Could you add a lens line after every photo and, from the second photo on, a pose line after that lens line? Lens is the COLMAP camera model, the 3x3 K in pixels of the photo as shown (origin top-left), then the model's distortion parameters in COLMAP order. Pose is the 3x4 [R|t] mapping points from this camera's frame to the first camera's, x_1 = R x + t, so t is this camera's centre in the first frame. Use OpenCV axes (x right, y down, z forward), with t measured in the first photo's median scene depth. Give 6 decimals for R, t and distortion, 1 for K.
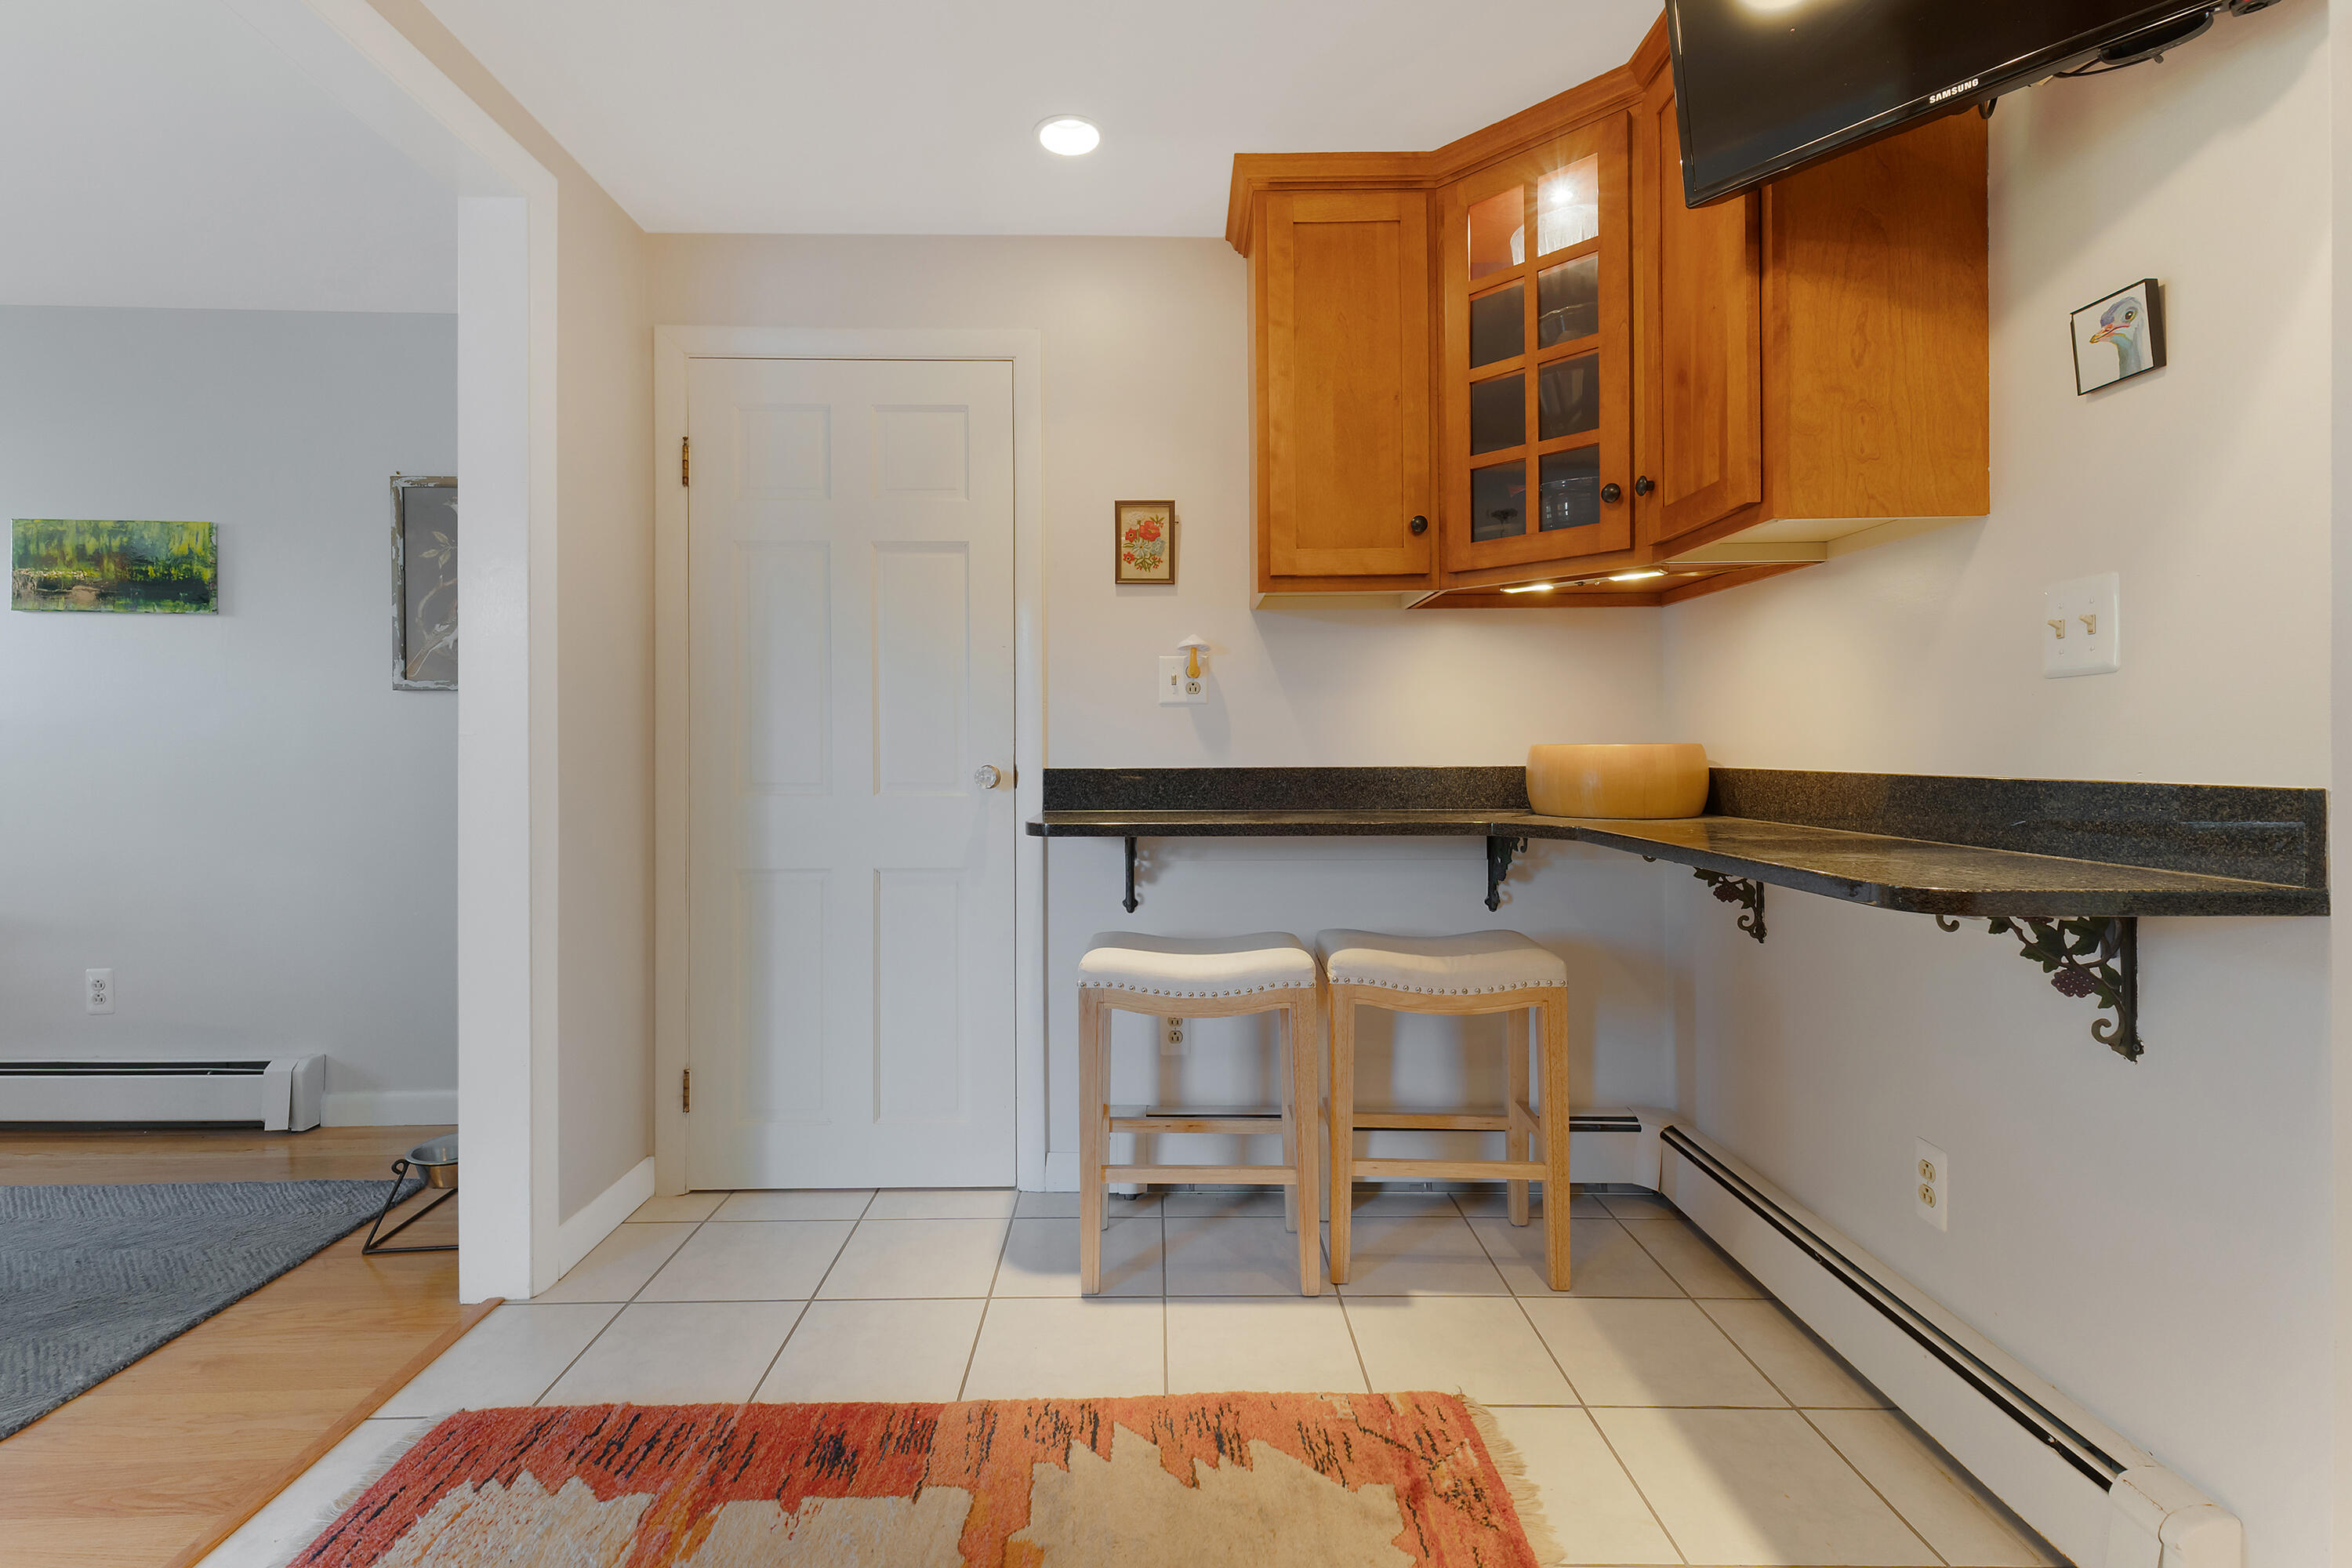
lens RADIAL K [[1074.4, 0, 1197.7], [0, 1074.4, 759.6], [0, 0, 1]] dist [0.020192, -0.000774]
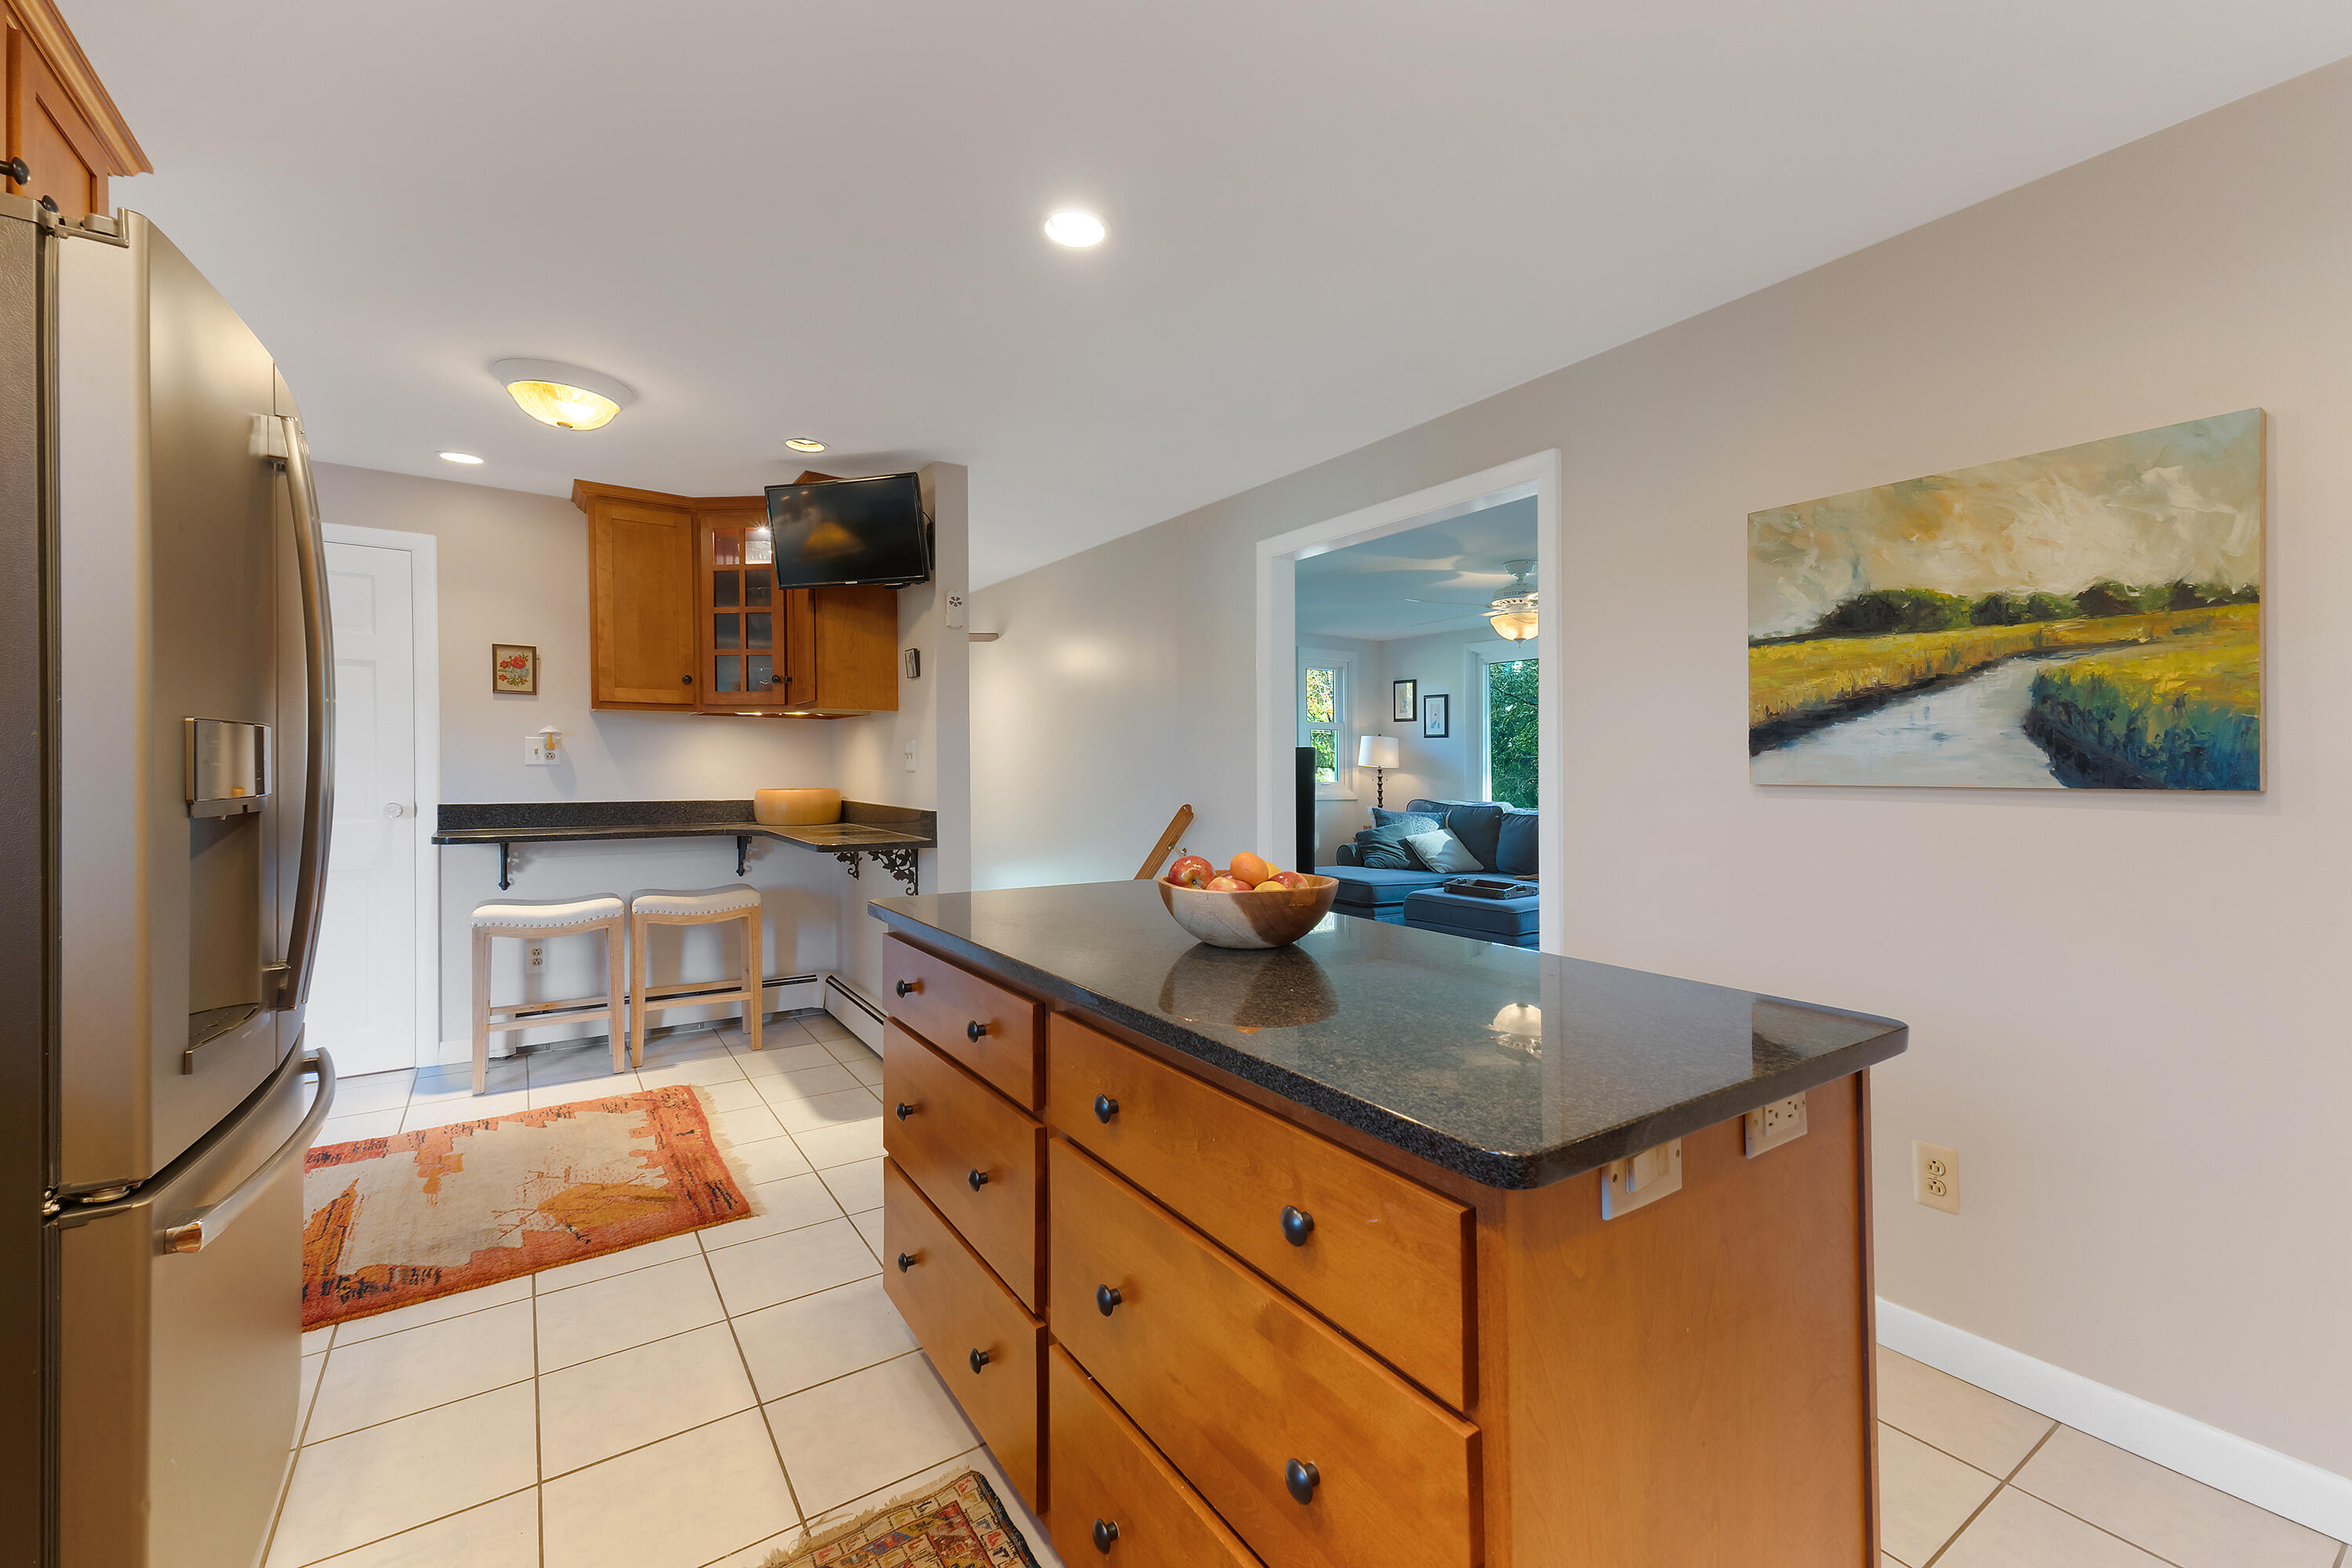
lens RADIAL K [[959.4, 0, 1183.6], [0, 959.4, 774.2], [0, 0, 1]] dist [0.017114, -0.002810]
pose [[0.844415, 0.001586, 0.535687, 0.028263], [-0.001088, 0.999999, -0.001245, -0.043419], [-0.535688, 0.000468, 0.844416, -0.983101]]
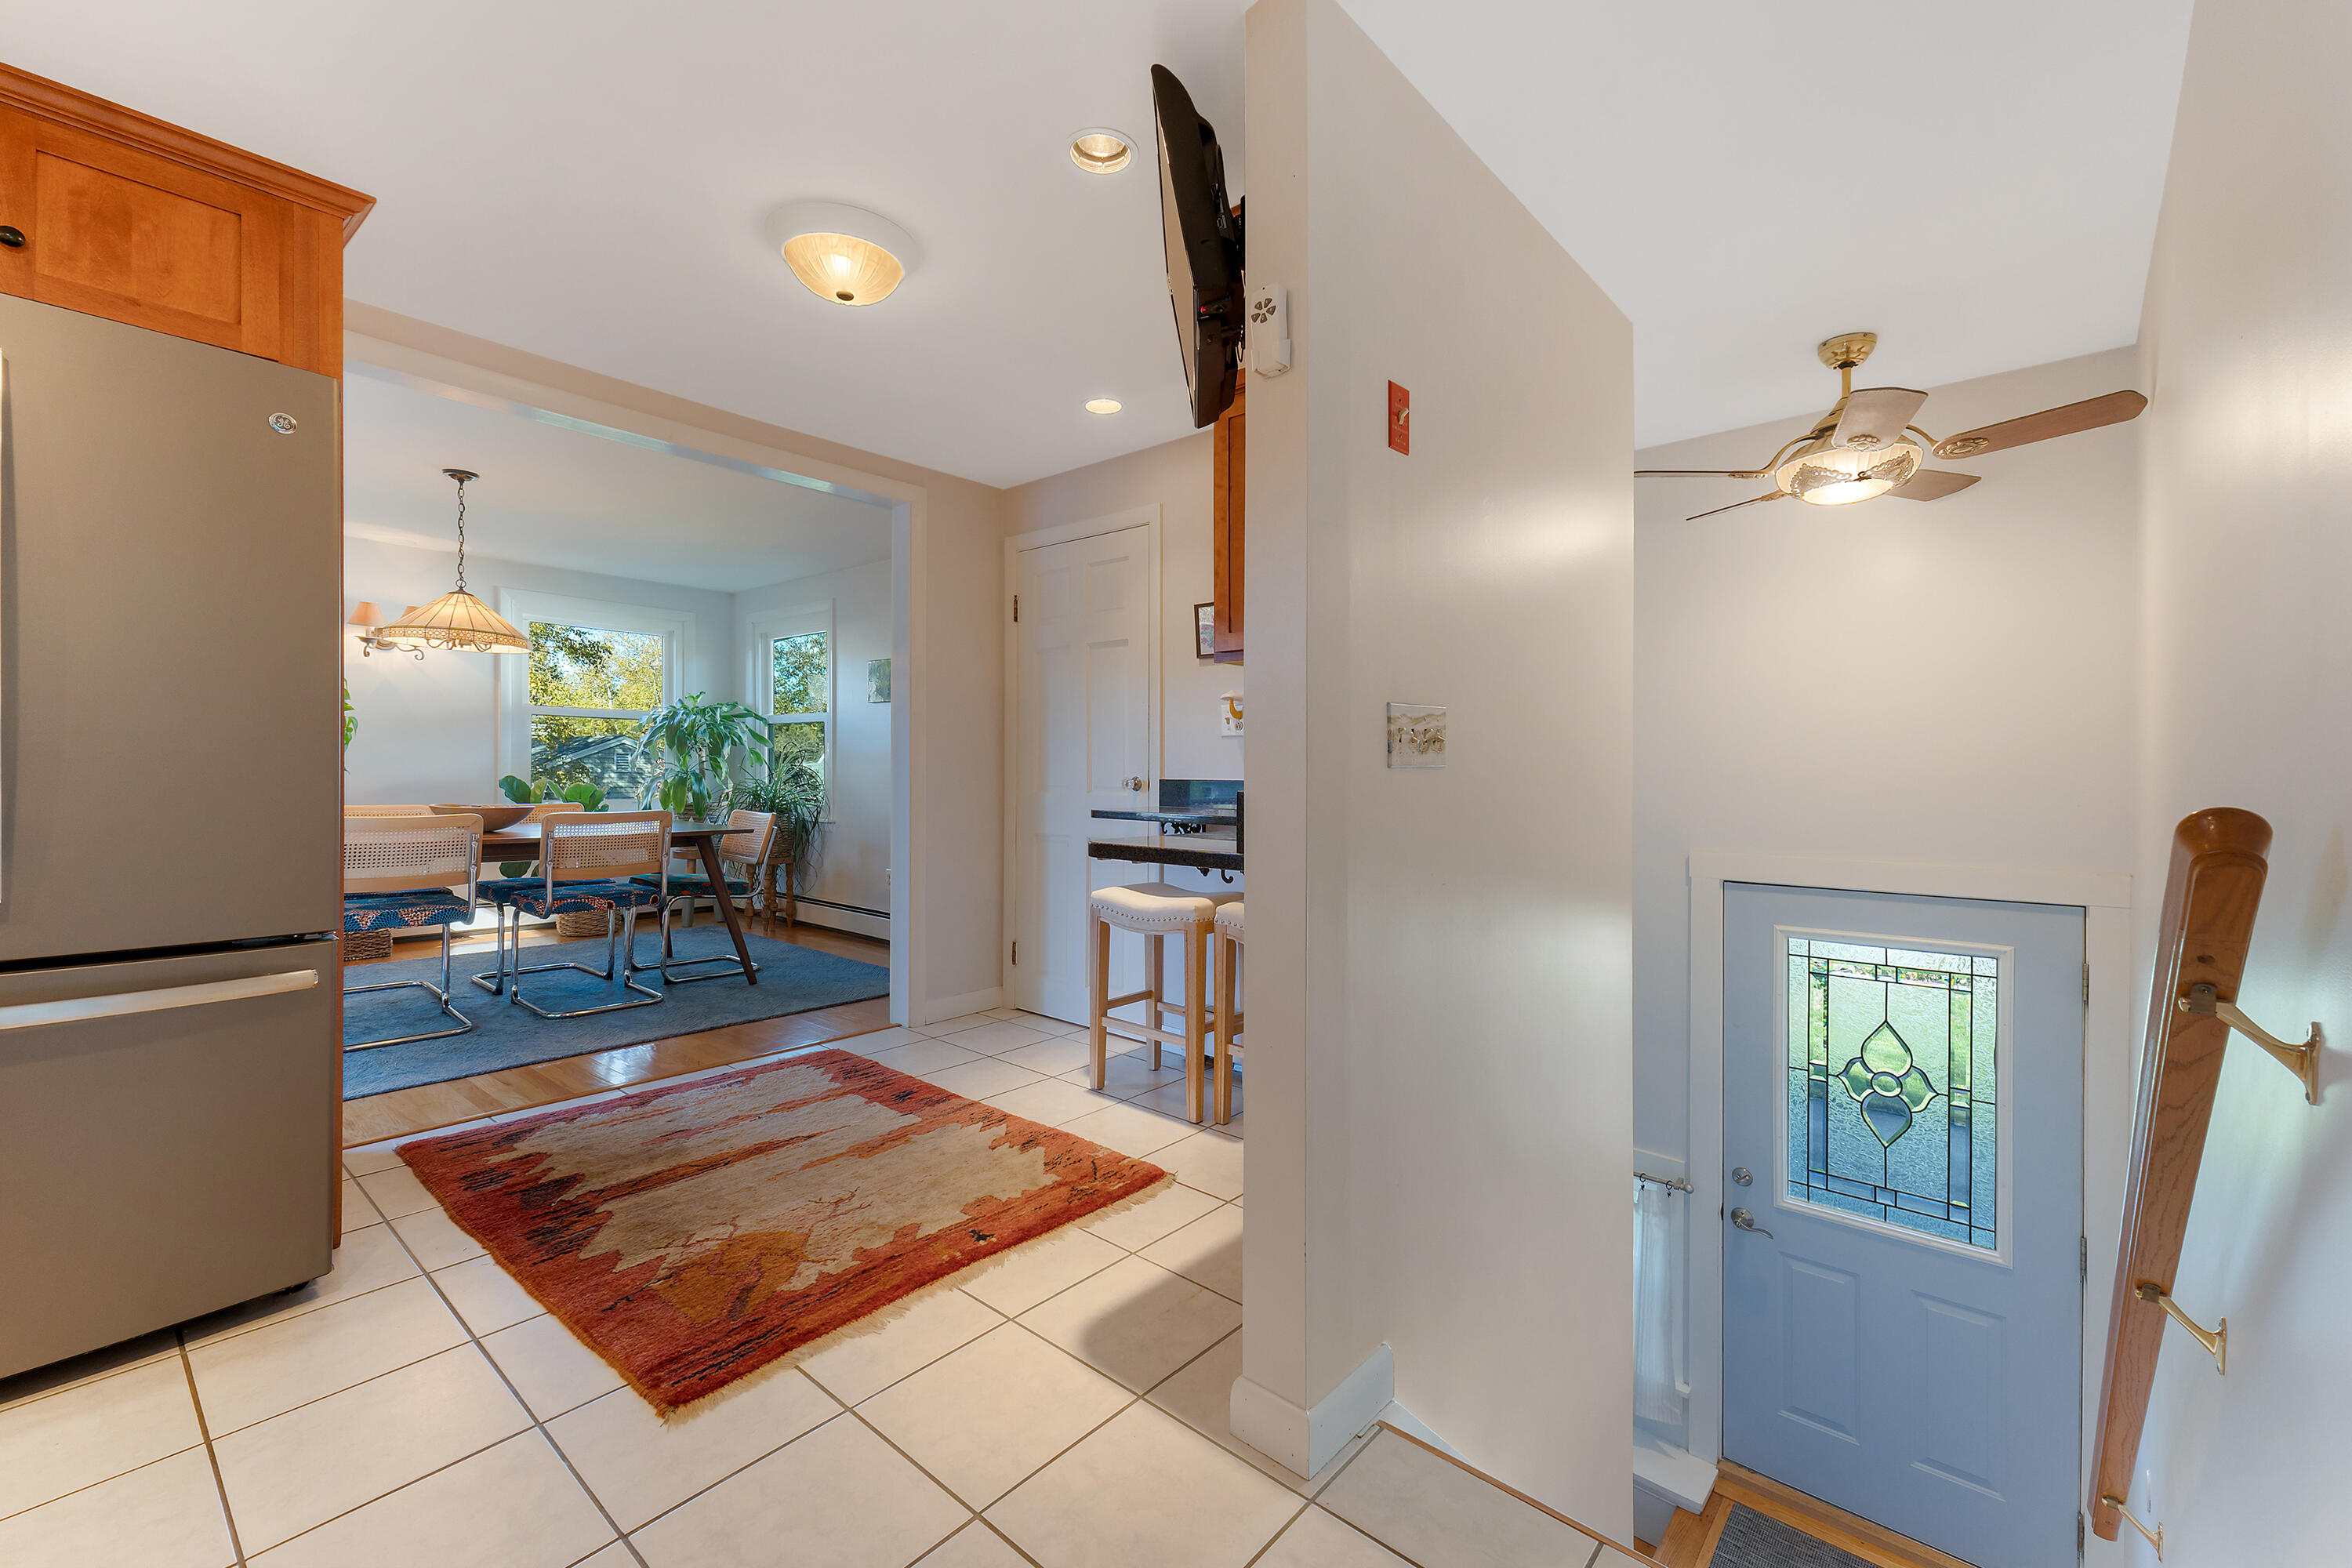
lens RADIAL K [[959.4, 0, 1157.7], [0, 959.4, 766.9], [0, 0, 1]] dist [0.017114, -0.002810]
pose [[0.741789, 0.008770, -0.670576, 0.934366], [-0.020040, 0.999758, -0.009093, 0.004907], [0.670334, 0.020184, 0.741785, -0.053112]]
